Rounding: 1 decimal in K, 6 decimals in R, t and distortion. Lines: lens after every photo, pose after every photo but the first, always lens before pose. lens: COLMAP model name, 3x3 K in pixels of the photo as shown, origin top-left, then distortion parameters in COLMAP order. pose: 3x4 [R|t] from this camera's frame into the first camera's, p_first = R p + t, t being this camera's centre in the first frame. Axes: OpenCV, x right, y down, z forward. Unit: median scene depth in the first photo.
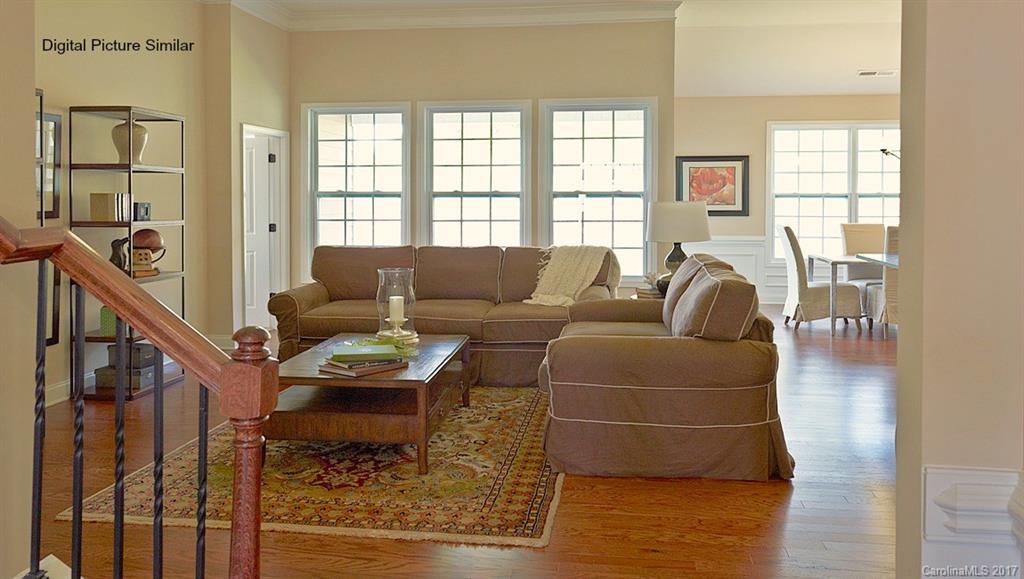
lens RADIAL K [[790.8, 0, 513.2], [0, 790.8, 208.4], [0, 0, 1]] dist [0.006656, 0.004980]
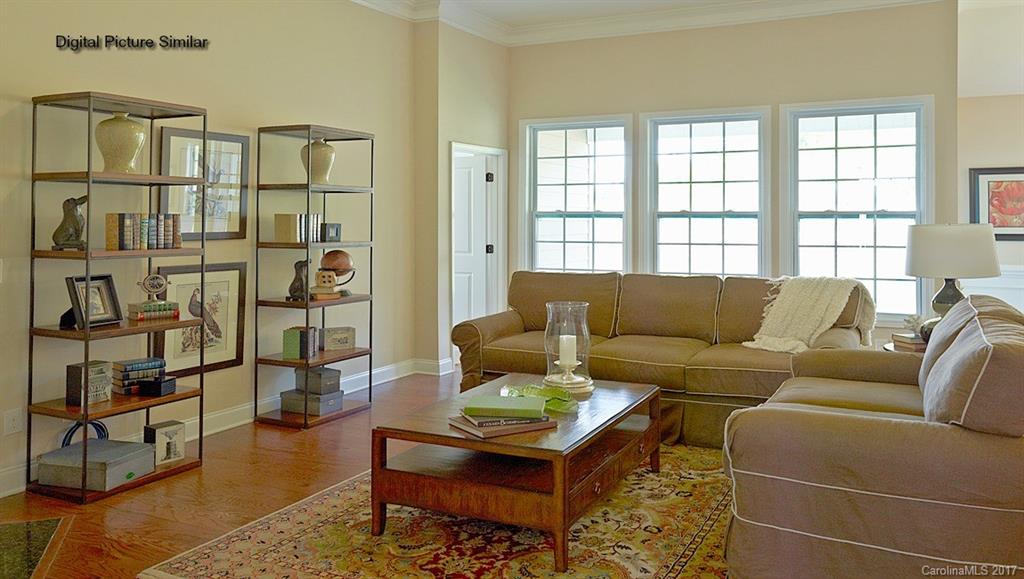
lens RADIAL K [[790.8, 0, 513.2], [0, 790.8, 208.4], [0, 0, 1]] dist [0.006656, 0.004980]
pose [[0.945226, -0.002582, -0.326406, 0.058158], [-0.005550, 0.999697, -0.023979, -0.003288], [0.326369, 0.024477, 0.944925, 0.135647]]
